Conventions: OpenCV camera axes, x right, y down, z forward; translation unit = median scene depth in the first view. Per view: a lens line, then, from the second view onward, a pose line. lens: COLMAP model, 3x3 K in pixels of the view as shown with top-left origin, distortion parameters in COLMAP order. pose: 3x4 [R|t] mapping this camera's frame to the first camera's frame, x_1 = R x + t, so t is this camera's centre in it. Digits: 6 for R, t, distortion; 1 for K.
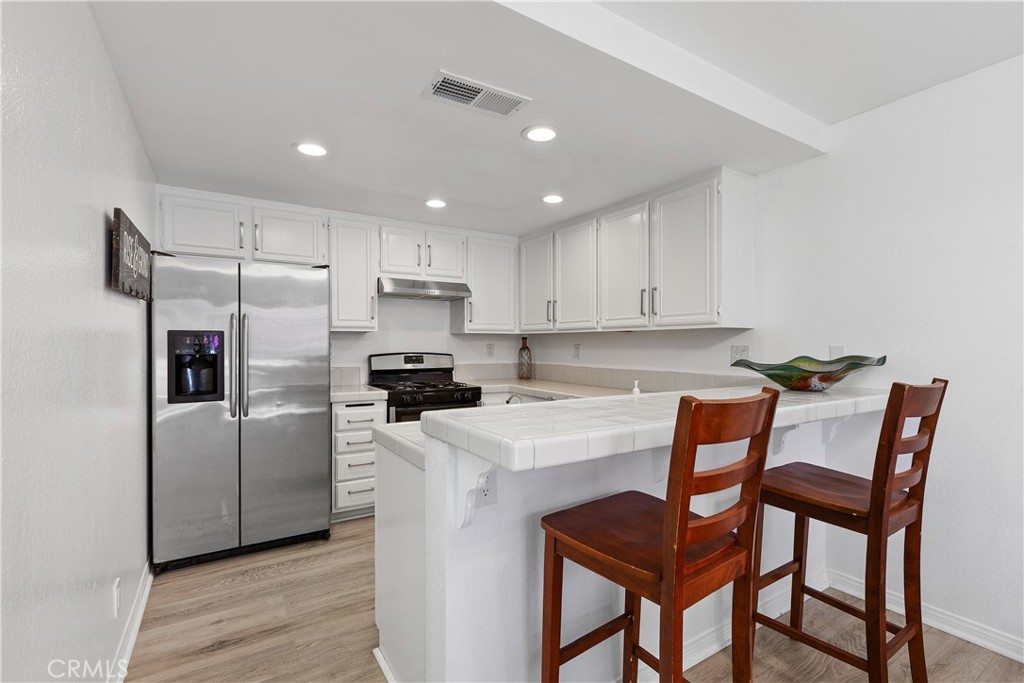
lens RADIAL K [[464.3, 0, 517.2], [0, 464.3, 347.3], [0, 0, 1]] dist [0.002896, -0.000824]
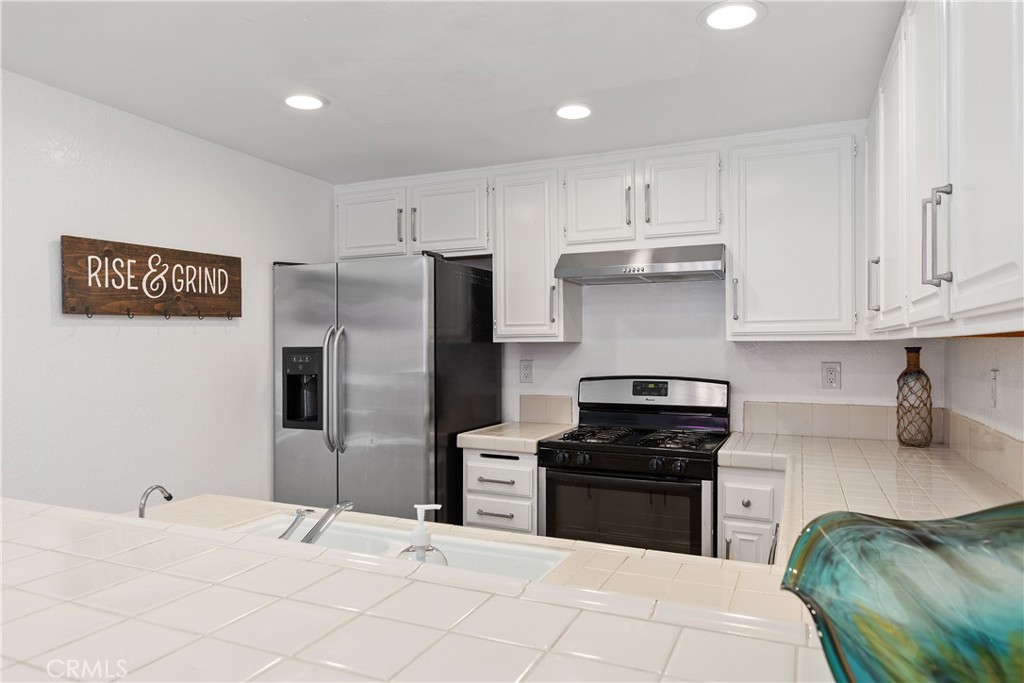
lens RADIAL K [[651.8, 0, 518.0], [0, 651.8, 344.5], [0, 0, 1]] dist [-0.003529, 0.001570]
pose [[0.552518, -0.005464, -0.833483, 0.358506], [-0.003644, 0.999953, -0.008971, -0.020129], [0.833493, 0.007994, 0.552472, 0.426073]]
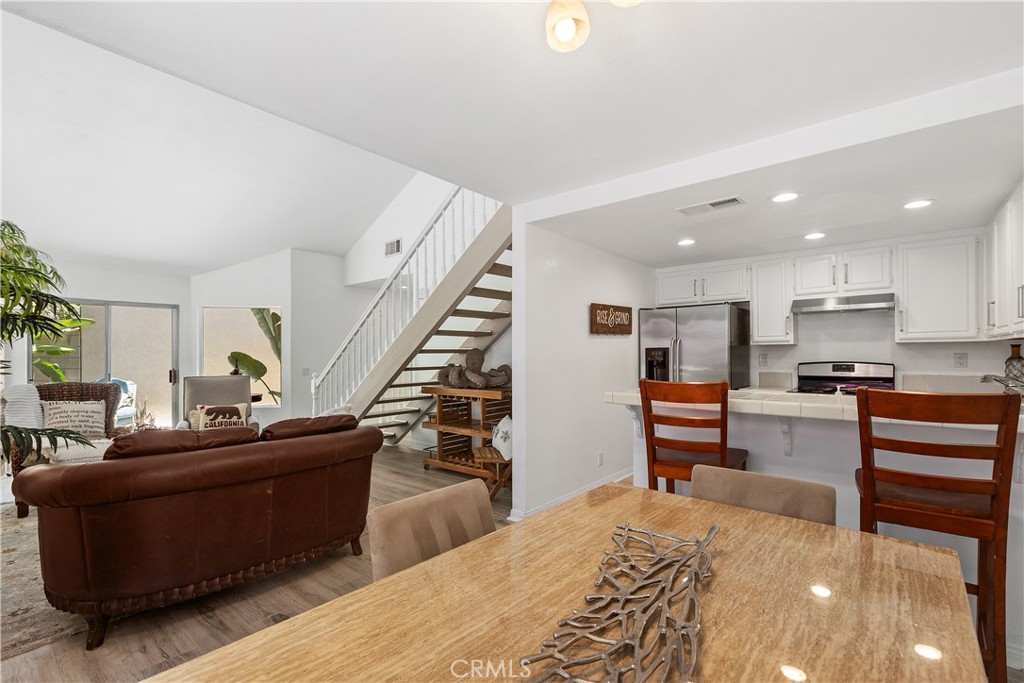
lens RADIAL K [[464.3, 0, 514.8], [0, 464.3, 352.6], [0, 0, 1]] dist [0.002896, -0.000824]
pose [[0.300466, -0.007899, -0.953760, 0.598435], [-0.001043, 0.999962, -0.008610, 0.000022], [0.953792, 0.003582, 0.300446, -0.072482]]
